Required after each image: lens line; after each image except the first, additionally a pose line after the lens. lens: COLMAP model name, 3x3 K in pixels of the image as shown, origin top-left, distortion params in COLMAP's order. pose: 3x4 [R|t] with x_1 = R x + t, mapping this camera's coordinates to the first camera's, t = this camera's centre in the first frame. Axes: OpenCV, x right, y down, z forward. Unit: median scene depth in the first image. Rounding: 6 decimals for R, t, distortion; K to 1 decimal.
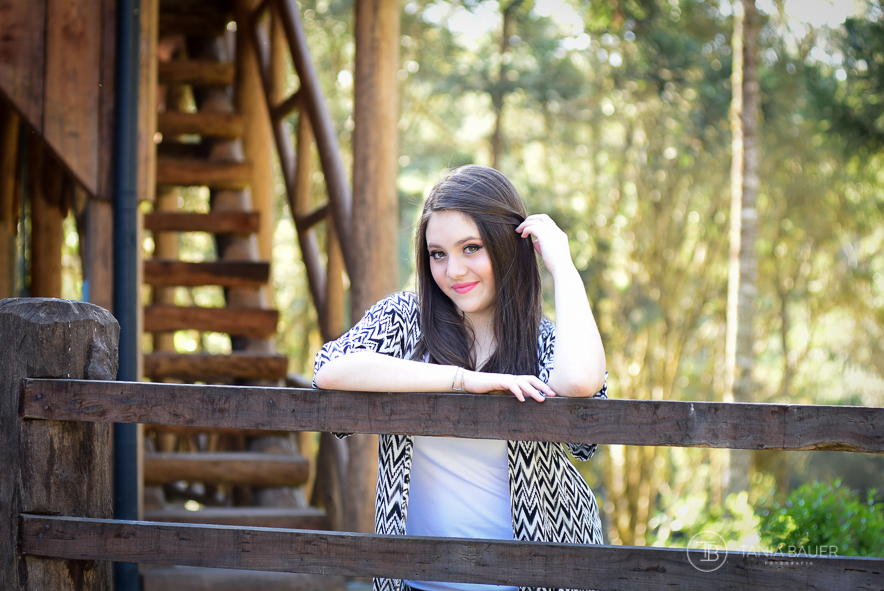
lens RADIAL K [[2071.0, 0, 443.2], [0, 2071.0, 295.9], [0, 0, 1]] dist [-0.565705, 0.000000]
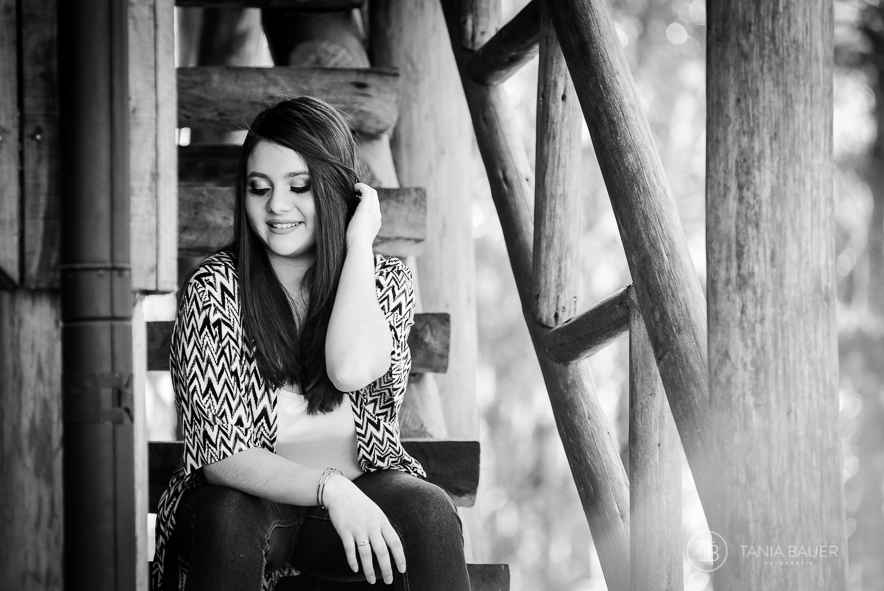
lens RADIAL K [[3950.5, 0, 442.3], [0, 3950.5, 296.3], [0, 0, 1]] dist [-2.342117, 0.000000]
pose [[0.997014, -0.025287, -0.072963, -0.036747], [0.022069, 0.998762, -0.044576, -0.011632], [0.073999, 0.042833, 0.996338, 0.267136]]
